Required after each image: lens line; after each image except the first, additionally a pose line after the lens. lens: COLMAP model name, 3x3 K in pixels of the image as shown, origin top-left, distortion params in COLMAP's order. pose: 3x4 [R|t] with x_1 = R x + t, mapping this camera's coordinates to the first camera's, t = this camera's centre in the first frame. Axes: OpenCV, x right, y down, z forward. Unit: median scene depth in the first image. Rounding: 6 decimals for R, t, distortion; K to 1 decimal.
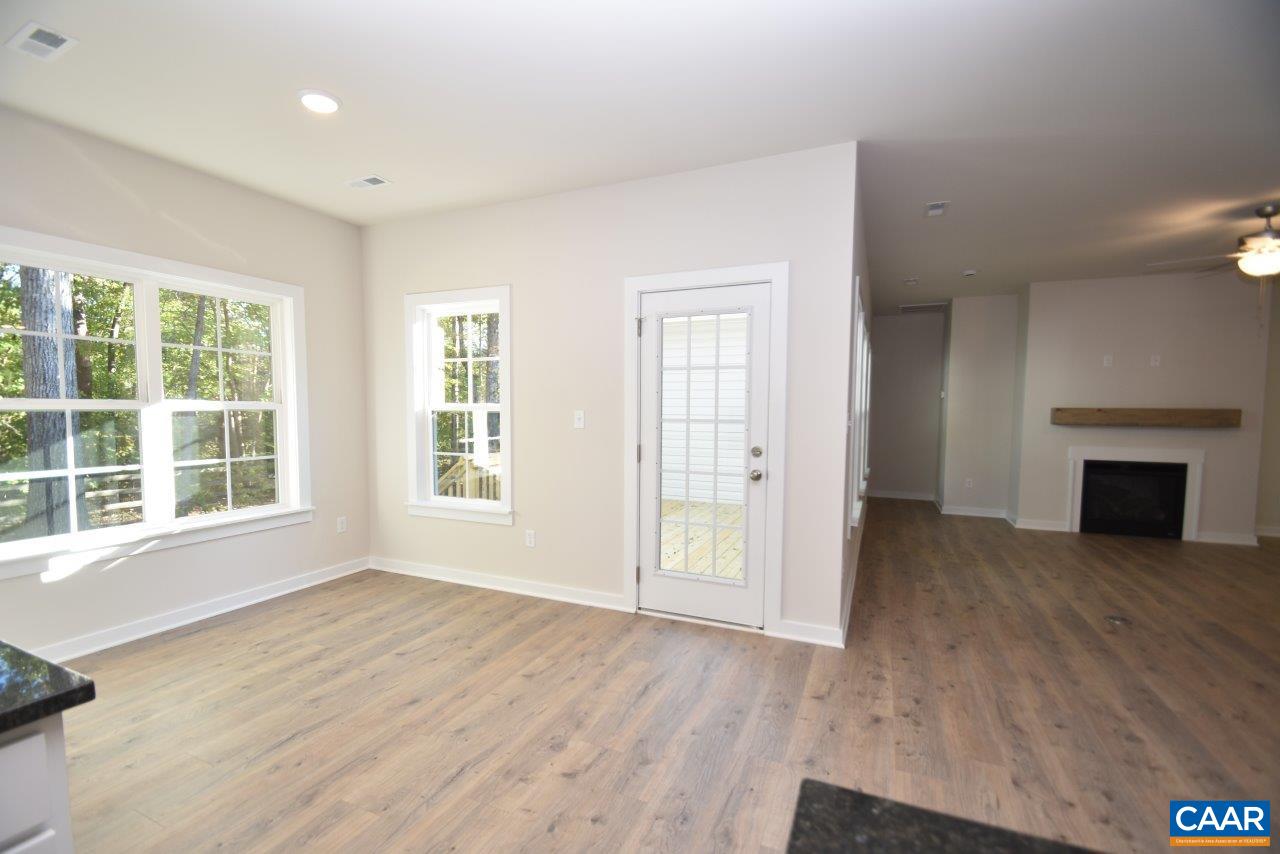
lens RADIAL K [[570.6, 0, 633.2], [0, 570.6, 448.1], [0, 0, 1]] dist [-0.023176, -0.000596]
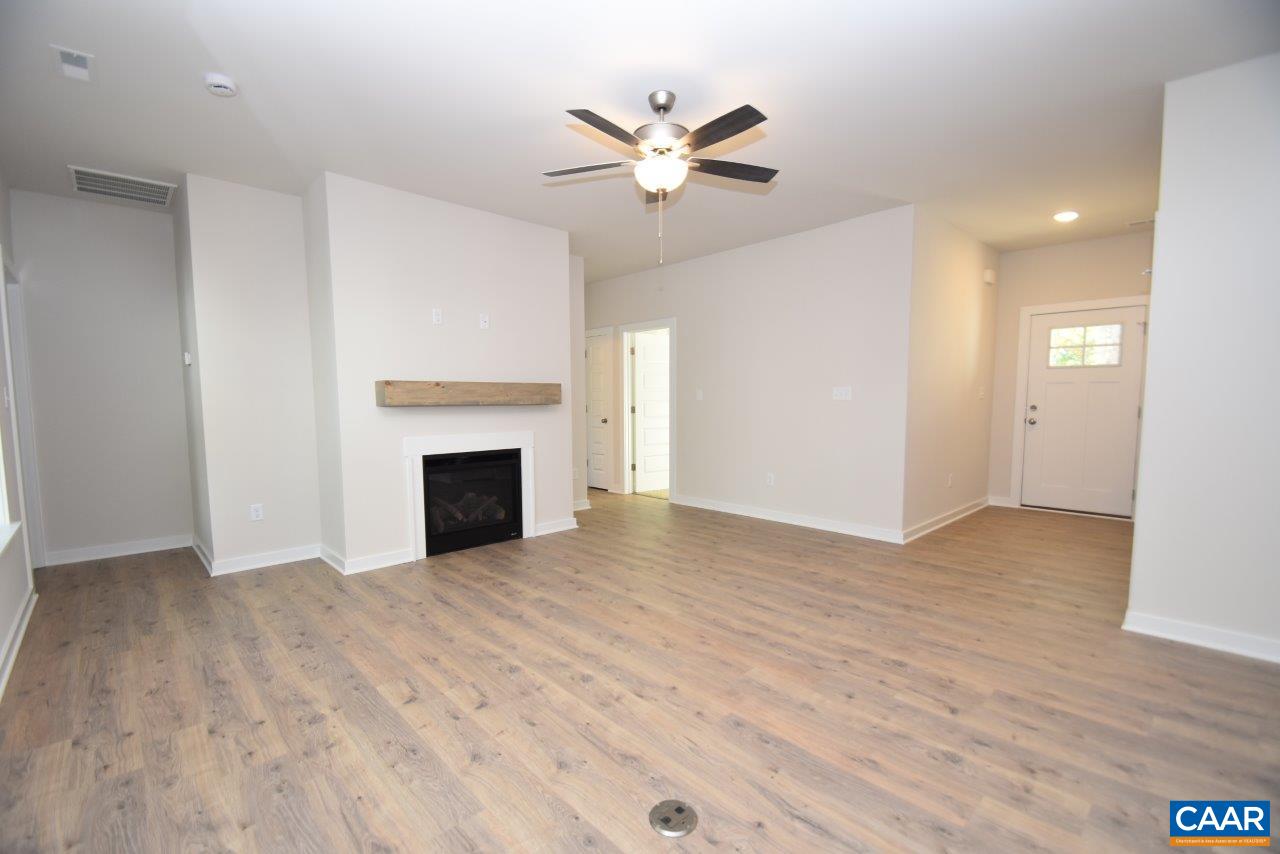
lens RADIAL K [[570.6, 0, 633.2], [0, 570.6, 448.1], [0, 0, 1]] dist [-0.023176, -0.000596]
pose [[0.394408, -0.091436, 0.914375, 0.268207], [0.068477, 0.995195, 0.069981, -0.021010], [-0.916381, 0.035013, 0.398774, 0.495685]]
